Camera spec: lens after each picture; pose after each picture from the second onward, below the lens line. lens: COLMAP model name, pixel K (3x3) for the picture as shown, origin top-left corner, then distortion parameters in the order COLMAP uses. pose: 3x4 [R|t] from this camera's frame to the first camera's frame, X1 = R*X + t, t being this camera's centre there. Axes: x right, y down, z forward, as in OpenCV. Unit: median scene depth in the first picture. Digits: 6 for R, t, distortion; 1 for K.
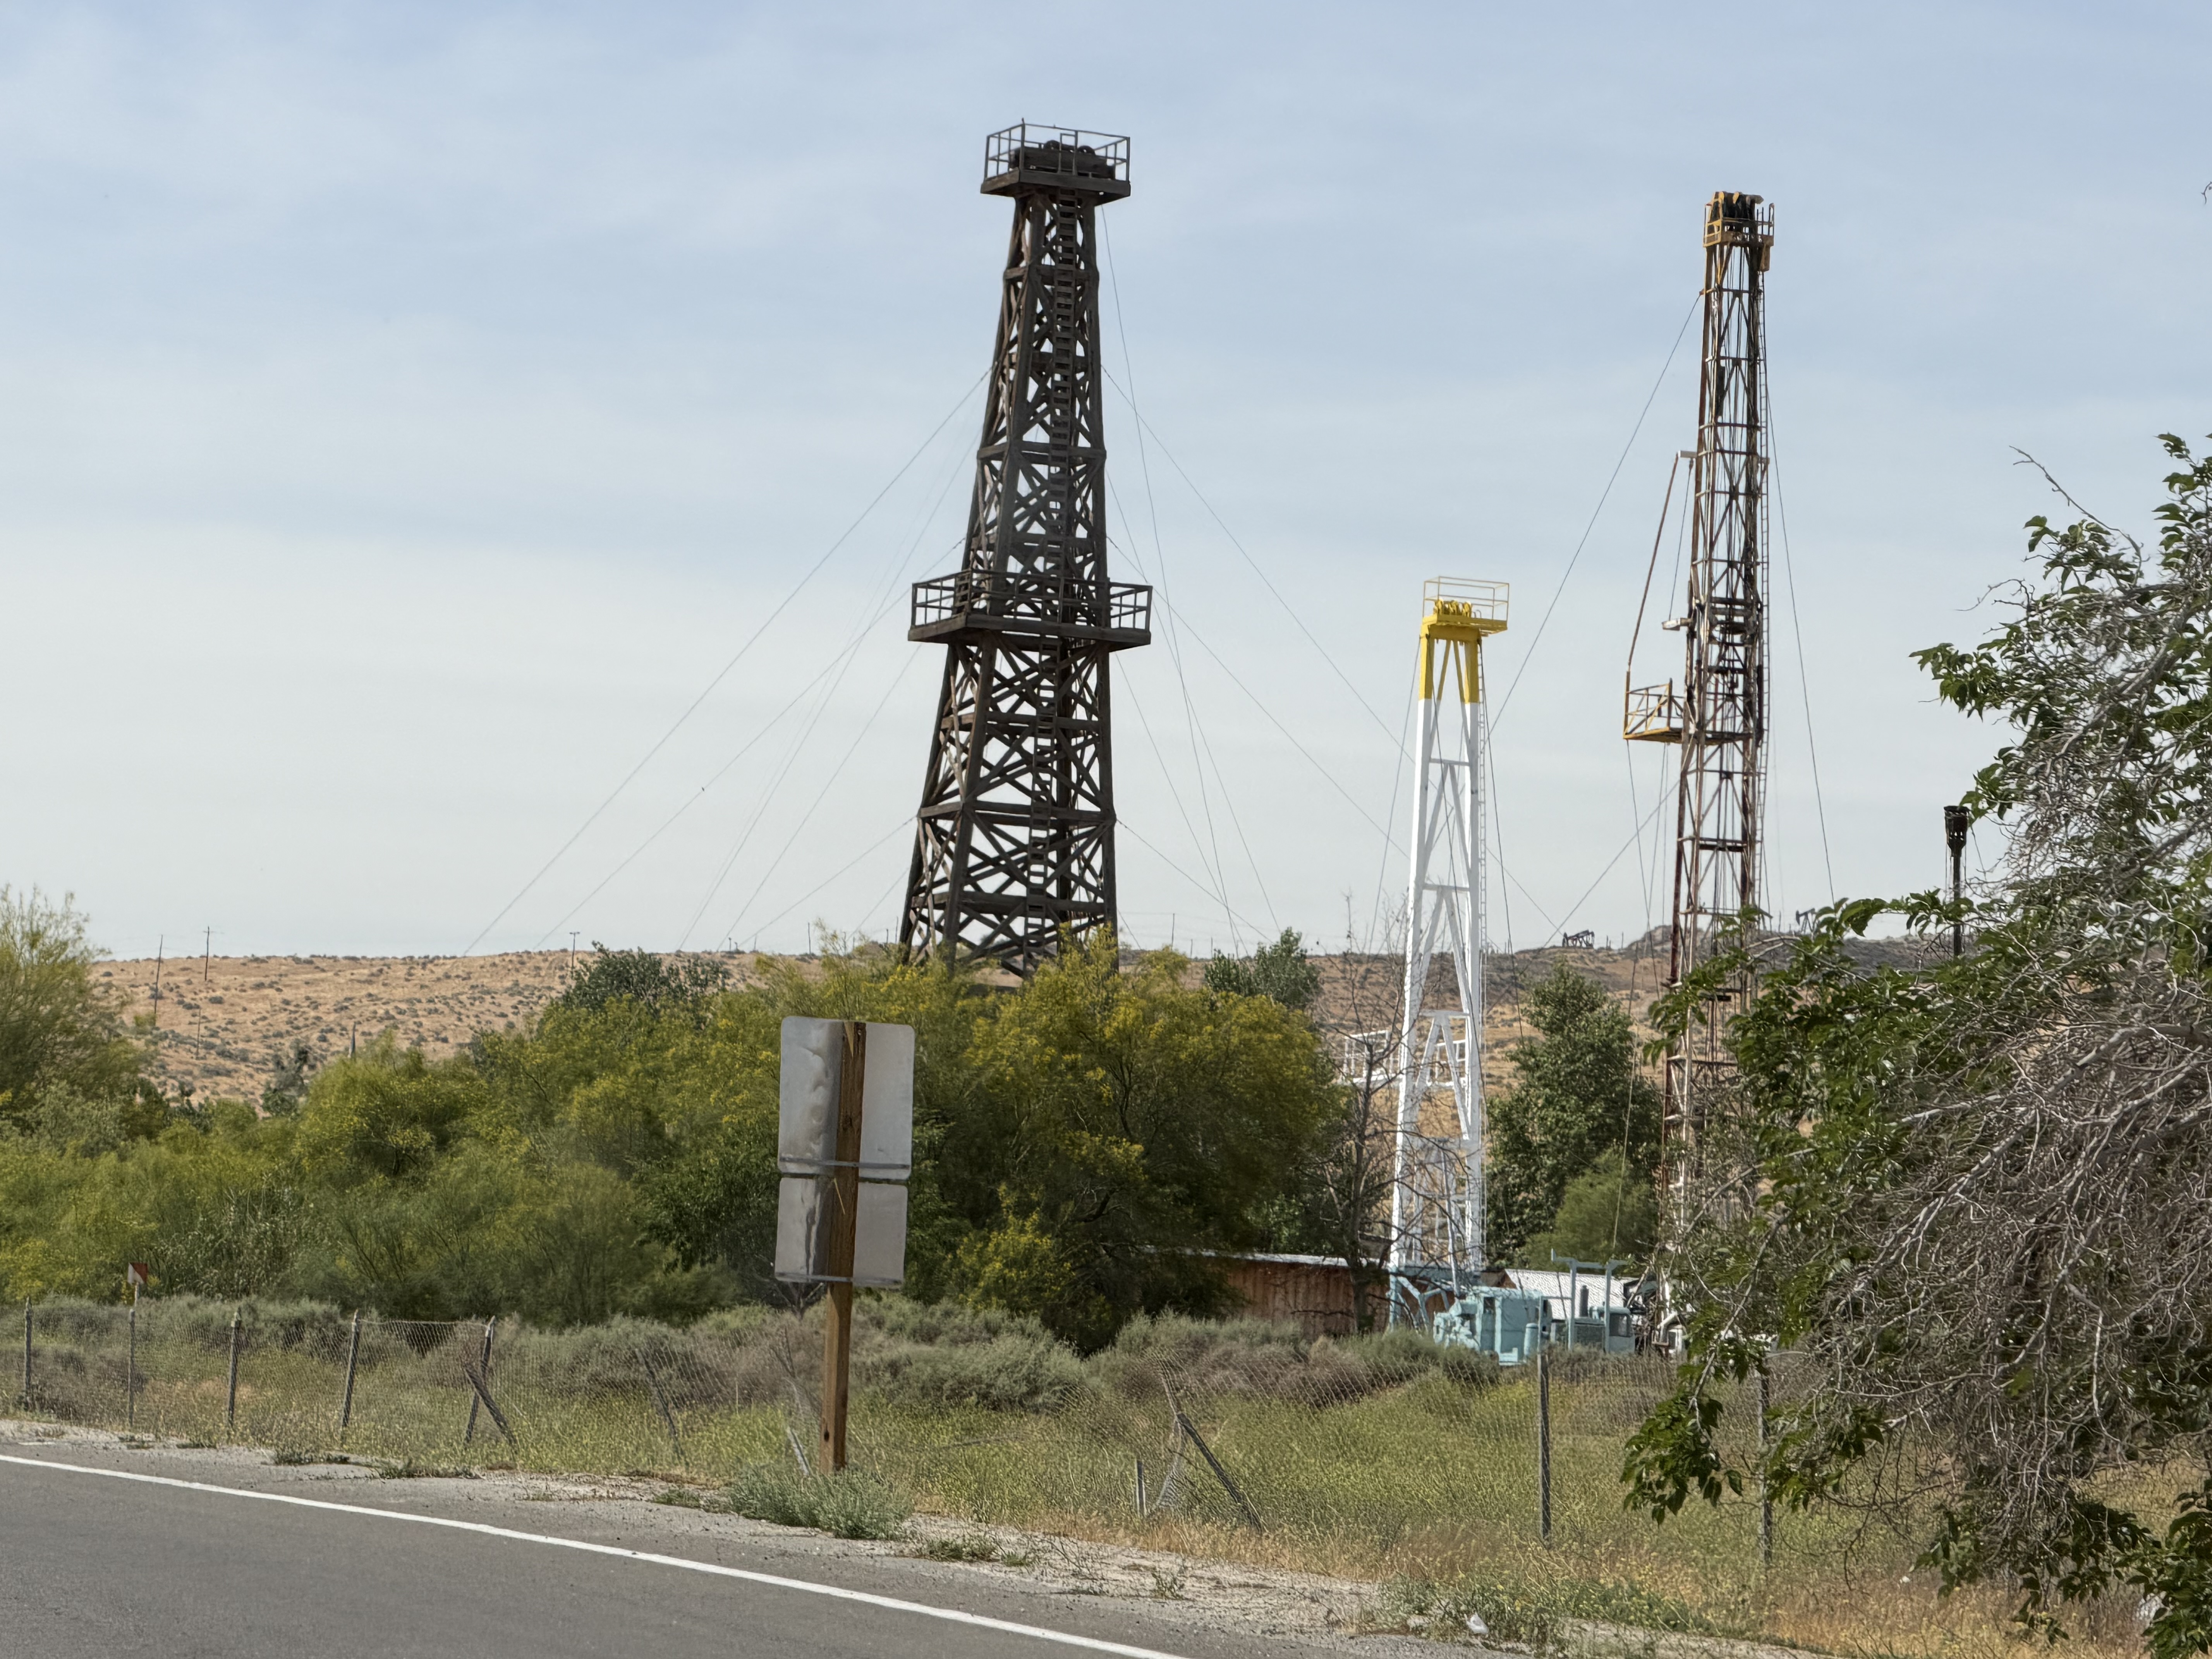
lens RADIAL K [[8714.2, 0, 1106.1], [0, 8714.2, 830.4], [0, 0, 1]] dist [2.565083, 0.000000]
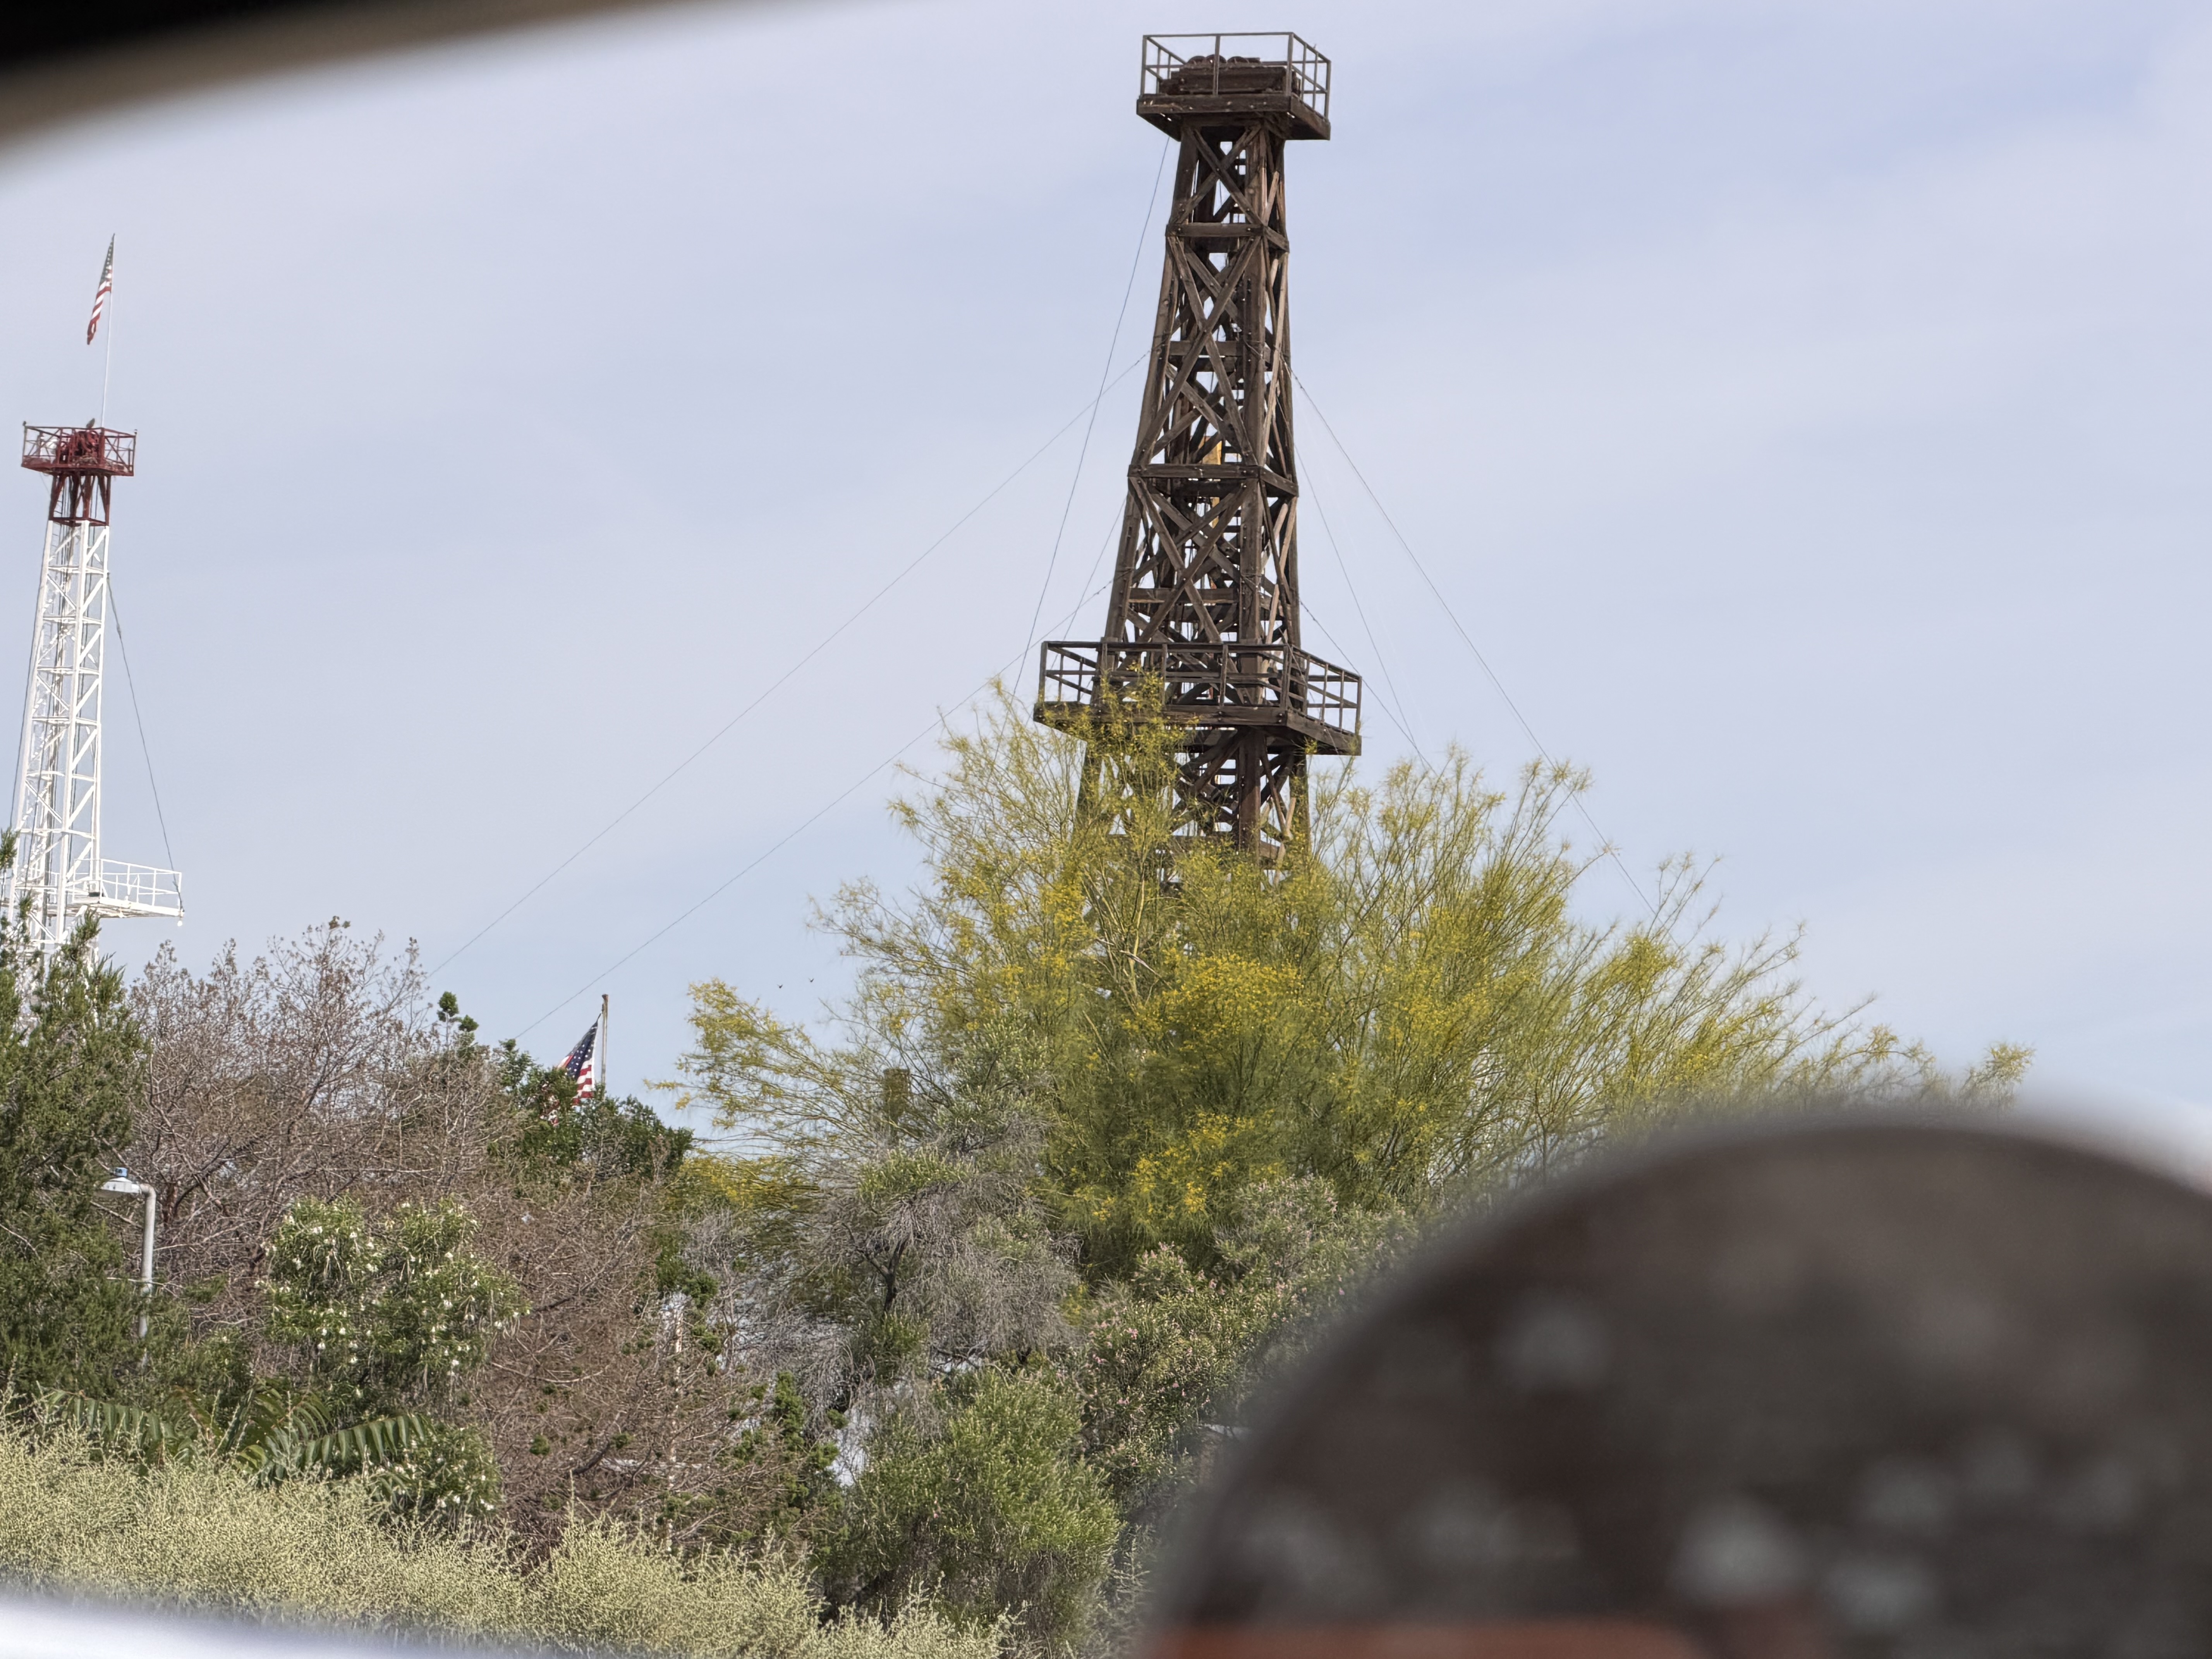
lens RADIAL K [[8714.2, 0, 1106.1], [0, 8714.2, 828.4], [0, 0, 1]] dist [2.565083, 0.000000]
pose [[0.999776, -0.003825, -0.020831, -0.001030], [0.004164, 0.999859, 0.016273, -0.025619], [0.020765, -0.016356, 0.999651, 0.259351]]
